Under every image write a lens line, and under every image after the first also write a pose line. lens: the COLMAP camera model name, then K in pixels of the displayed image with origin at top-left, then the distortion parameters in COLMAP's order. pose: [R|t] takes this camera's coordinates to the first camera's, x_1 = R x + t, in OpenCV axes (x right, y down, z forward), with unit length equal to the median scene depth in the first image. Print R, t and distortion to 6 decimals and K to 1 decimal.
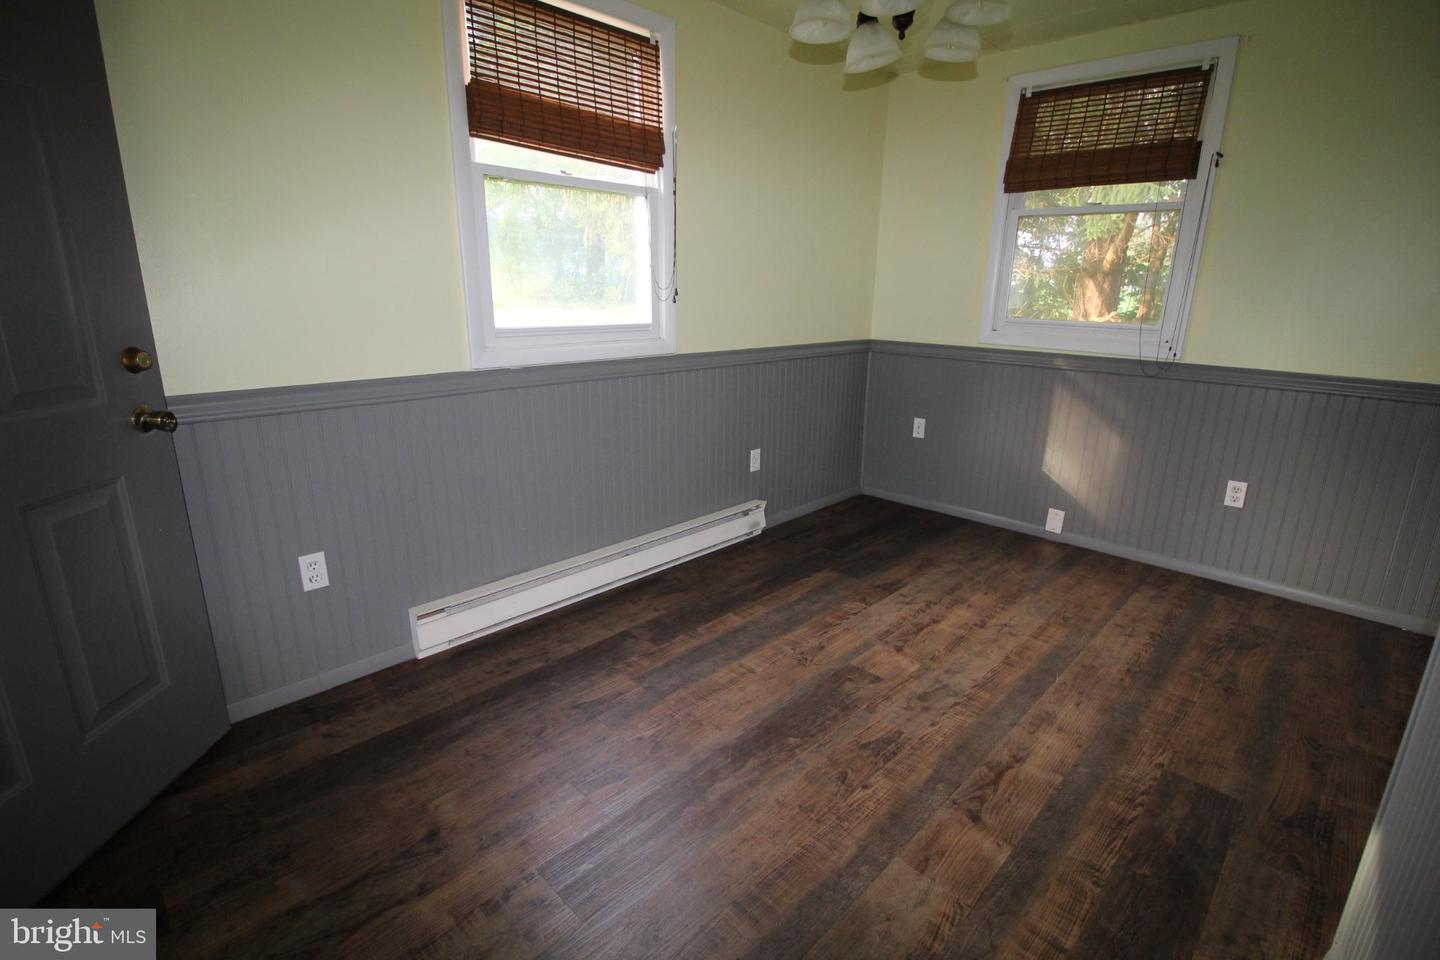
lens RADIAL K [[675.6, 0, 722.4], [0, 675.6, 468.6], [0, 0, 1]] dist [0.003512, -0.015546]
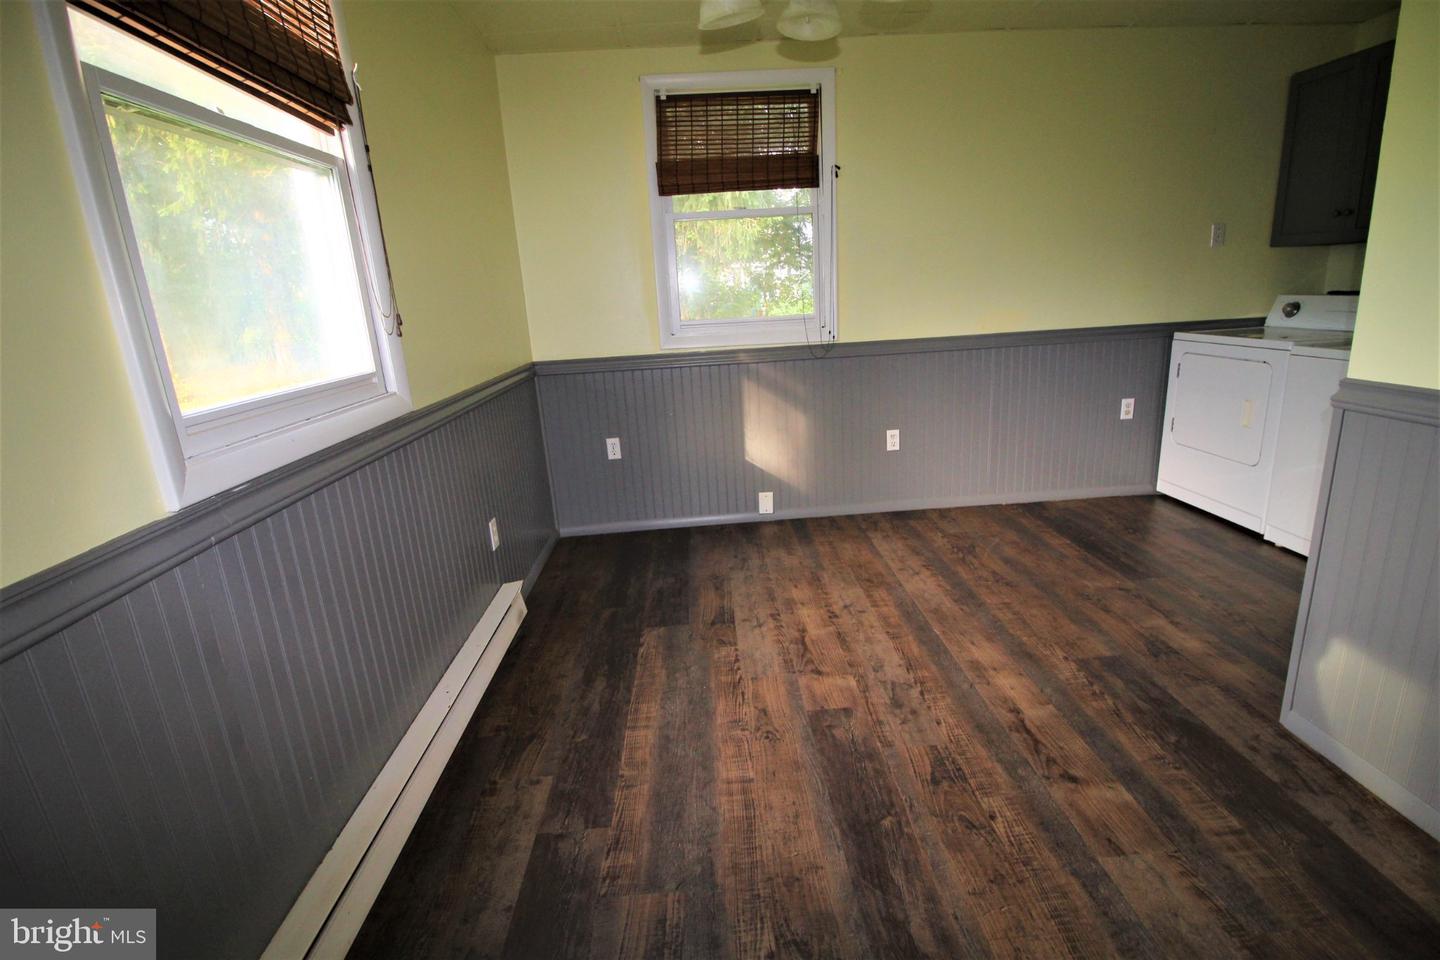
lens RADIAL K [[675.6, 0, 722.4], [0, 675.6, 468.6], [0, 0, 1]] dist [0.003512, -0.015546]
pose [[0.677924, -0.237347, 0.695763, -0.371363], [0.256523, 0.963331, 0.078677, -0.099586], [-0.688923, 0.125142, 0.713950, 0.356212]]
